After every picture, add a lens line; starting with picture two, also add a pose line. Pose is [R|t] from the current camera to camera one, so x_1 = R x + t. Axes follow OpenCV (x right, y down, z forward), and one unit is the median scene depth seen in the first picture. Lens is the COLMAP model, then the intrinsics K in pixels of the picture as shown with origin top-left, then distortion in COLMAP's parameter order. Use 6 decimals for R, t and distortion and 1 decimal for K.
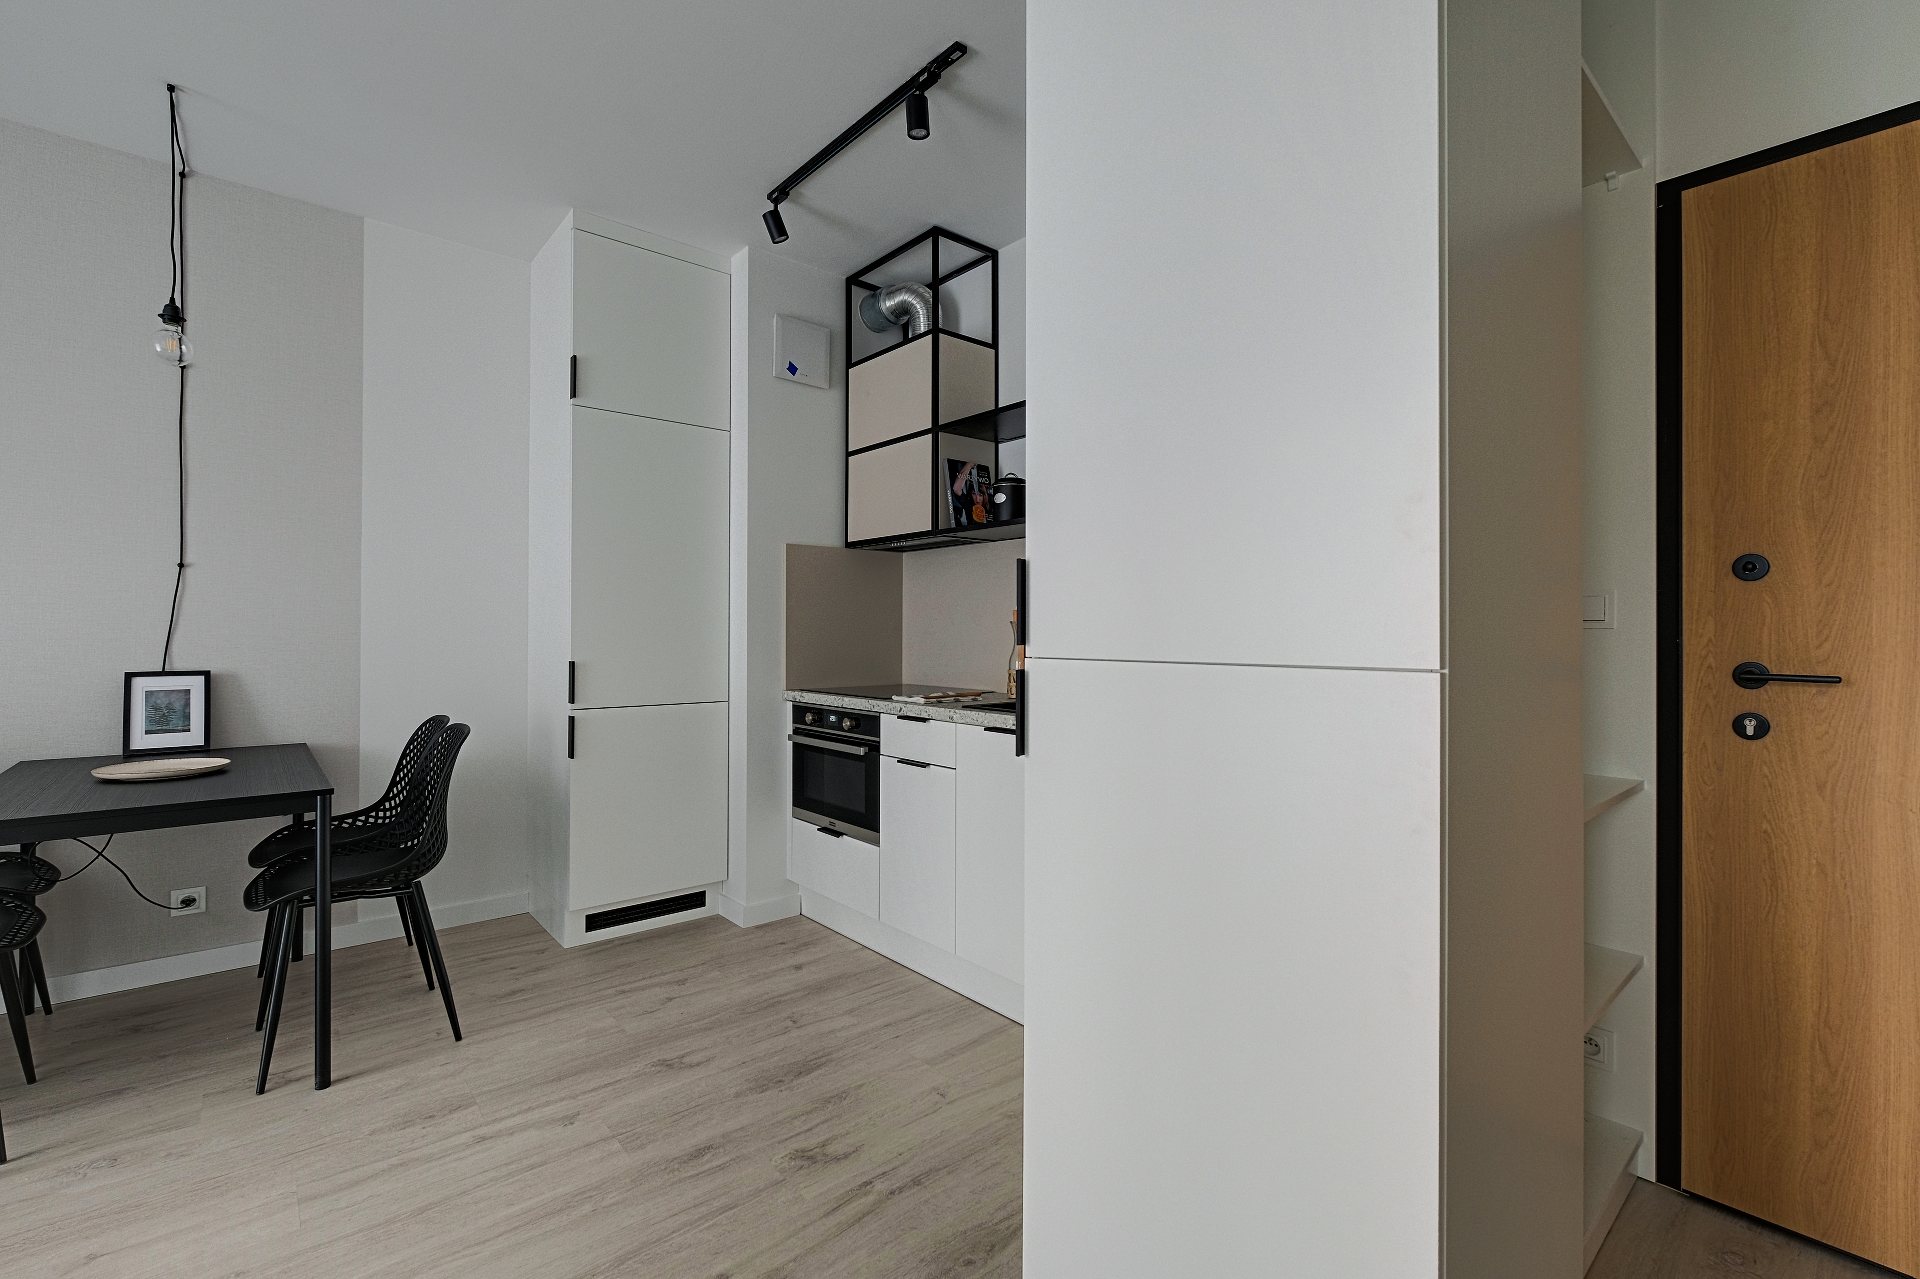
lens RADIAL K [[833.0, 0, 955.9], [0, 833.0, 634.1], [0, 0, 1]] dist [-0.001882, -0.000374]
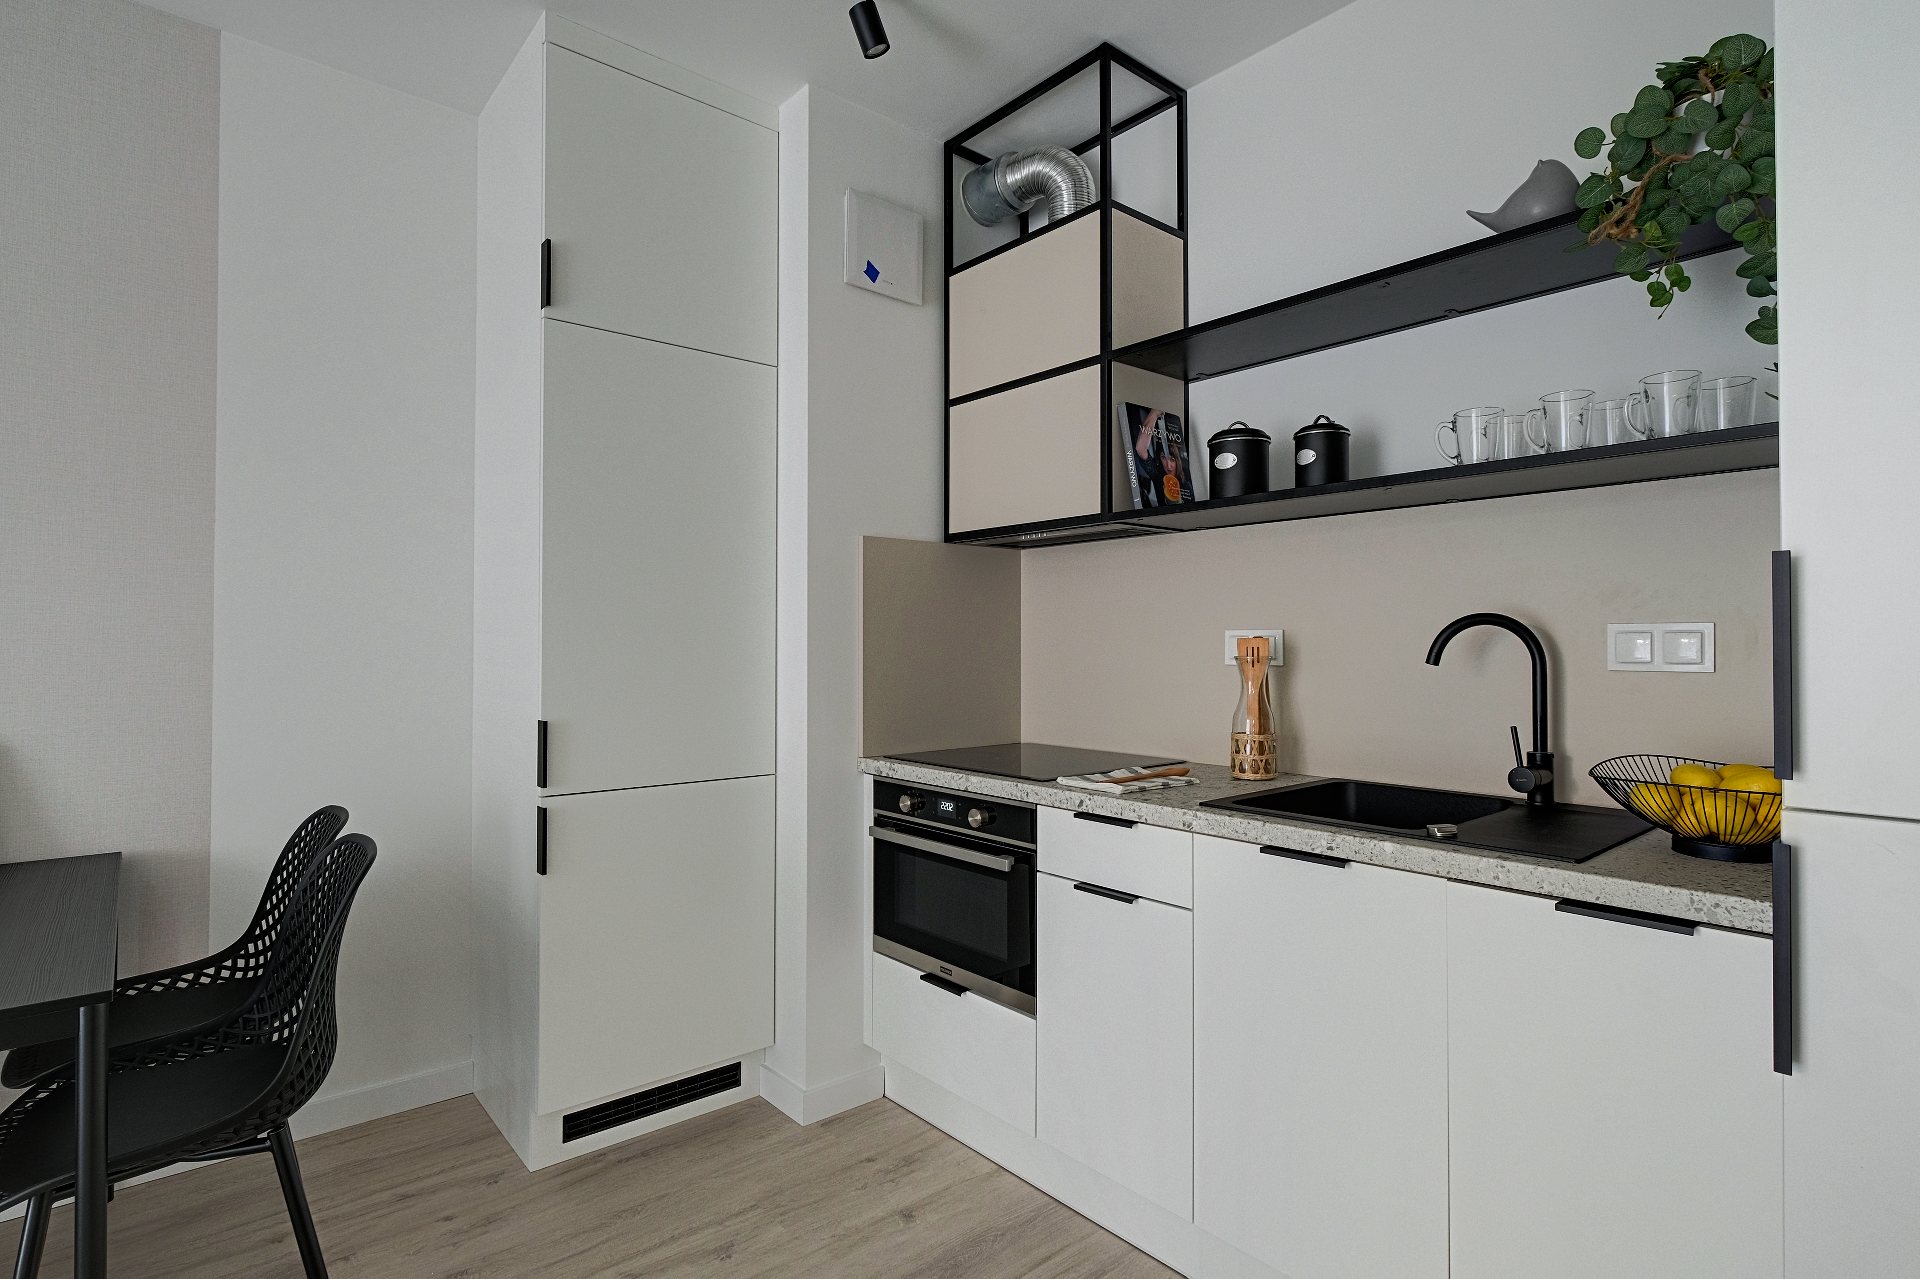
lens RADIAL K [[956.5, 0, 955.1], [0, 956.5, 636.3], [0, 0, 1]] dist [-0.000324, -0.000235]
pose [[0.999994, -0.002589, -0.002264, -0.140536], [0.002566, 0.999946, -0.010109, -0.022764], [0.002290, 0.010103, 0.999946, 0.262444]]
